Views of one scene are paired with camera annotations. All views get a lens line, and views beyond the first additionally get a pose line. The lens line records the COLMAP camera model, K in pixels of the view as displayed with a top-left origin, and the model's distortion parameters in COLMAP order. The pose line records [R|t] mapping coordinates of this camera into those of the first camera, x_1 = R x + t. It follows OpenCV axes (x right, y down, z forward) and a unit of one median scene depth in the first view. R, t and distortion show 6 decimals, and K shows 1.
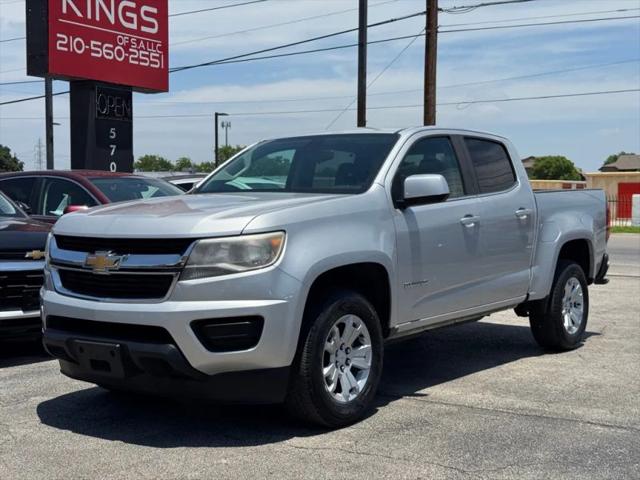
lens RADIAL K [[896.0, 0, 320.3], [0, 896.0, 245.2], [0, 0, 1]] dist [0.107396, 0.000000]
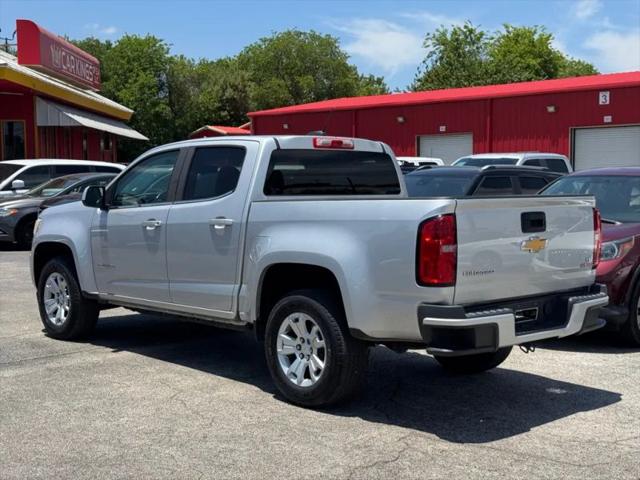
lens RADIAL K [[896.0, 0, 324.6], [0, 896.0, 241.1], [0, 0, 1]] dist [0.107396, 0.000000]
pose [[-0.183017, 0.064252, -0.981008, 1.392235], [-0.045532, 0.996237, 0.073744, -0.111171], [0.982055, 0.058164, -0.179403, 1.577690]]
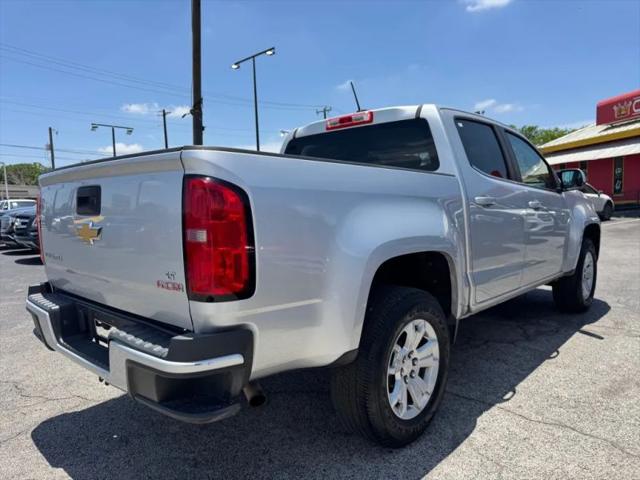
lens RADIAL K [[454.2, 0, 322.5], [0, 454.2, 237.9], [0, 0, 1]] dist [0.023014, -0.029792]
pose [[-0.993365, 0.013372, 0.114227, 0.145175], [0.027645, 0.991860, 0.124299, -0.079847], [-0.111635, 0.126632, -0.985648, 1.958994]]
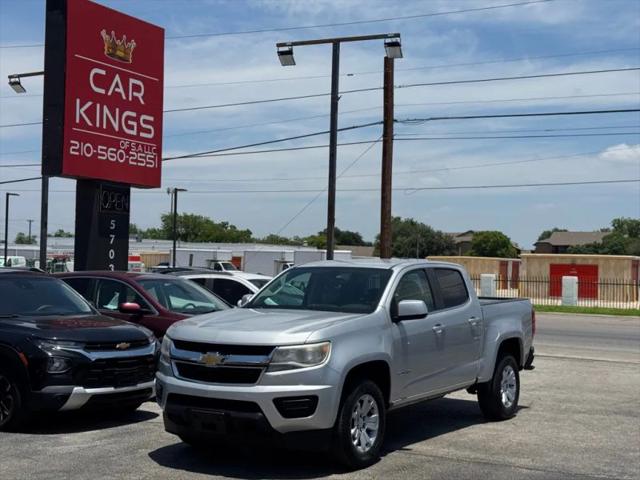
lens RADIAL K [[896.0, 0, 325.8], [0, 896.0, 241.5], [0, 0, 1]] dist [0.107396, 0.000000]
pose [[0.997317, 0.020680, 0.070222, -0.134586], [-0.015097, 0.996750, -0.079135, -0.054816], [-0.071631, 0.077862, 0.994388, -0.494741]]
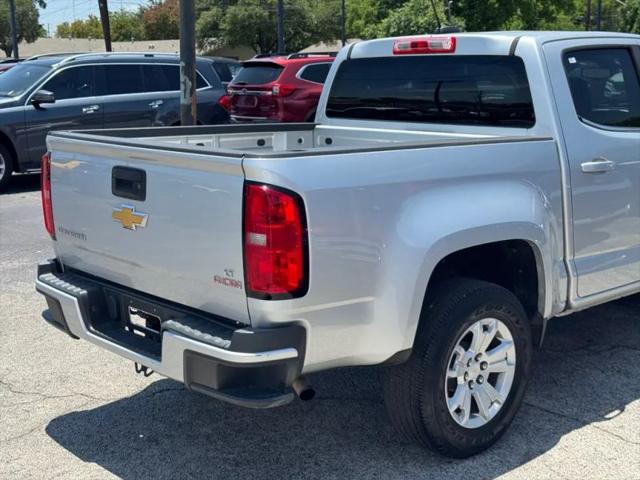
lens RADIAL K [[896.0, 0, 319.8], [0, 896.0, 243.8], [0, 0, 1]] dist [0.107396, 0.000000]
pose [[-0.979231, -0.025848, 0.201092, 0.096665], [0.024151, 0.969907, 0.242273, -0.182108], [-0.201303, 0.242098, -0.949139, 2.230941]]
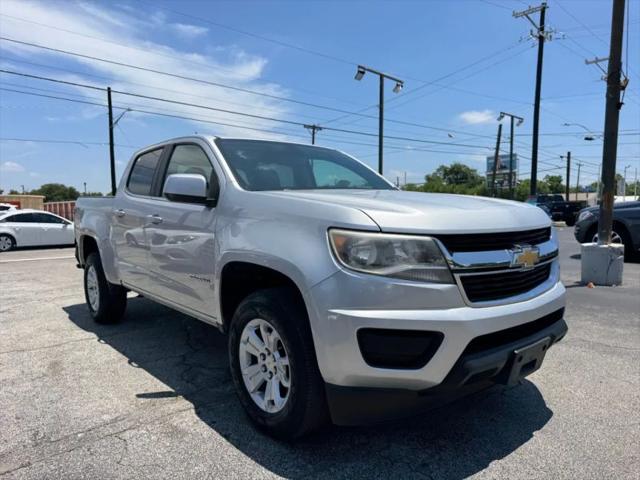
lens RADIAL K [[454.2, 0, 319.1], [0, 454.2, 236.9], [0, 0, 1]] dist [0.023014, -0.029792]
pose [[0.234561, -0.064269, 0.969975, -0.634115], [0.059555, 0.996888, 0.051650, -0.032737], [-0.970276, 0.045651, 0.237658, 0.932411]]
